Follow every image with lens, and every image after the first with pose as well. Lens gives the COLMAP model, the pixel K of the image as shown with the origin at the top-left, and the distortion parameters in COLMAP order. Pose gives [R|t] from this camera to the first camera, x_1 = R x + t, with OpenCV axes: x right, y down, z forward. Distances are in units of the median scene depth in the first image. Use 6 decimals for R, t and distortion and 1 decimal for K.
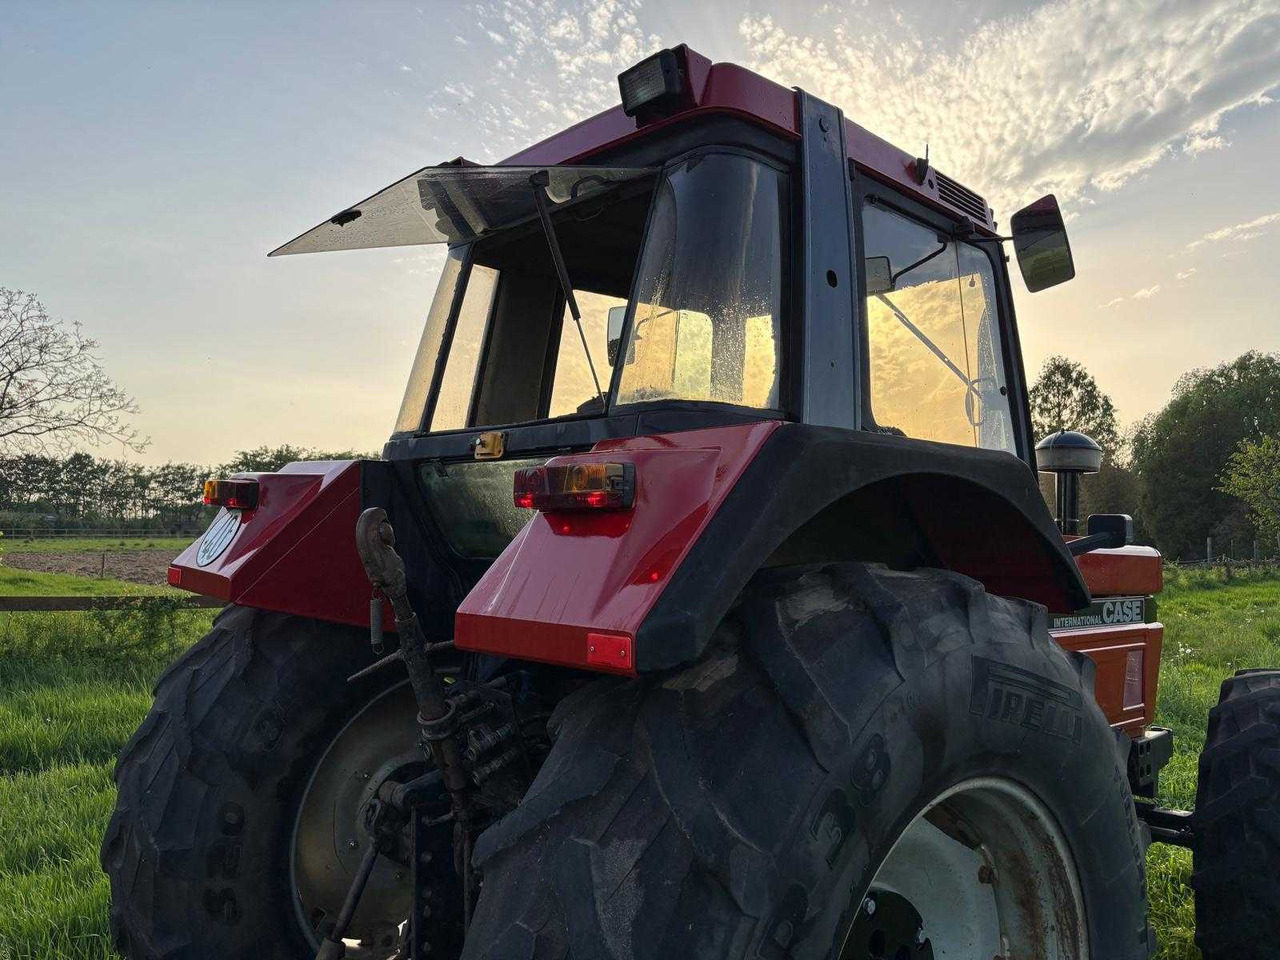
lens RADIAL K [[979.4, 0, 629.0], [0, 979.4, 468.7], [0, 0, 1]] dist [0.014496, -0.000456]
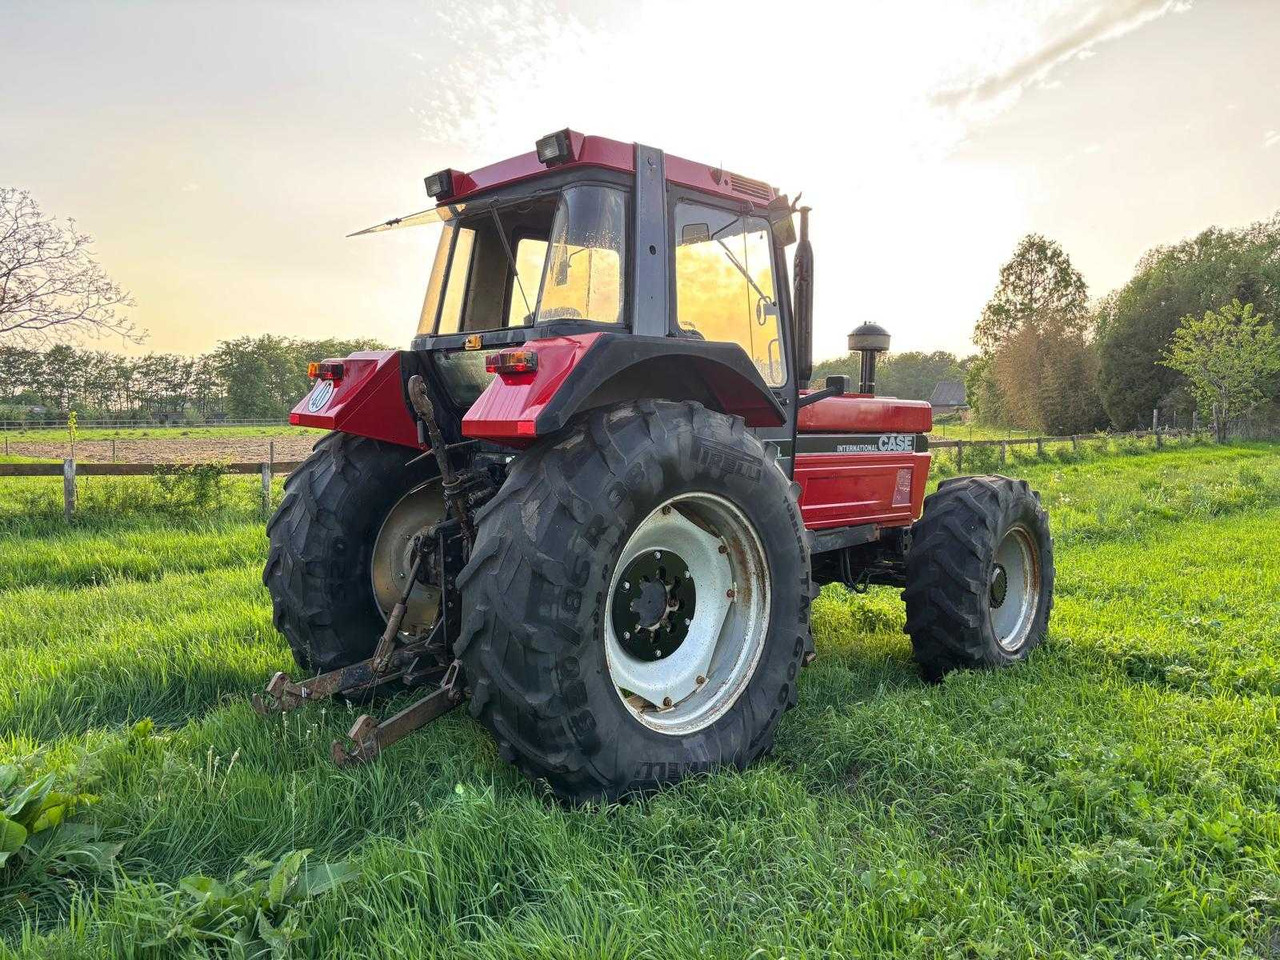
lens RADIAL K [[977.7, 0, 625.0], [0, 977.7, 478.2], [0, 0, 1]] dist [0.011516, 0.001895]
pose [[0.999797, -0.016871, 0.010973, 0.010375], [0.015333, 0.991703, 0.127630, 0.000002], [-0.013035, -0.127436, 0.991761, -0.075570]]
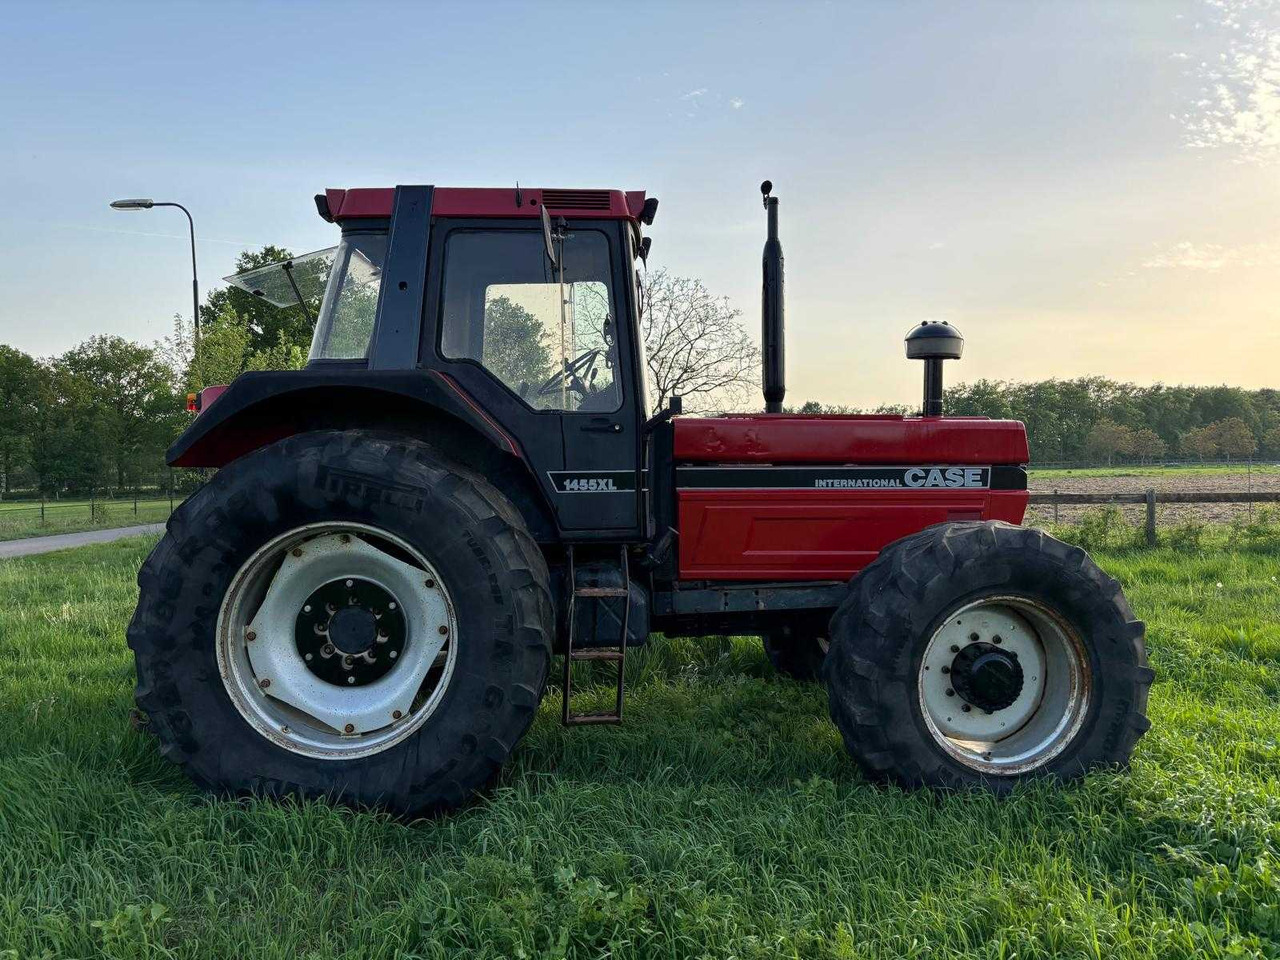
lens RADIAL K [[967.5, 0, 634.9], [0, 967.5, 484.1], [0, 0, 1]] dist [0.112802, -0.101104]
pose [[0.758234, -0.014072, -0.651830, 0.148754], [0.067028, 0.996152, 0.056464, 0.009724], [0.648527, -0.086504, 0.756260, -0.015617]]
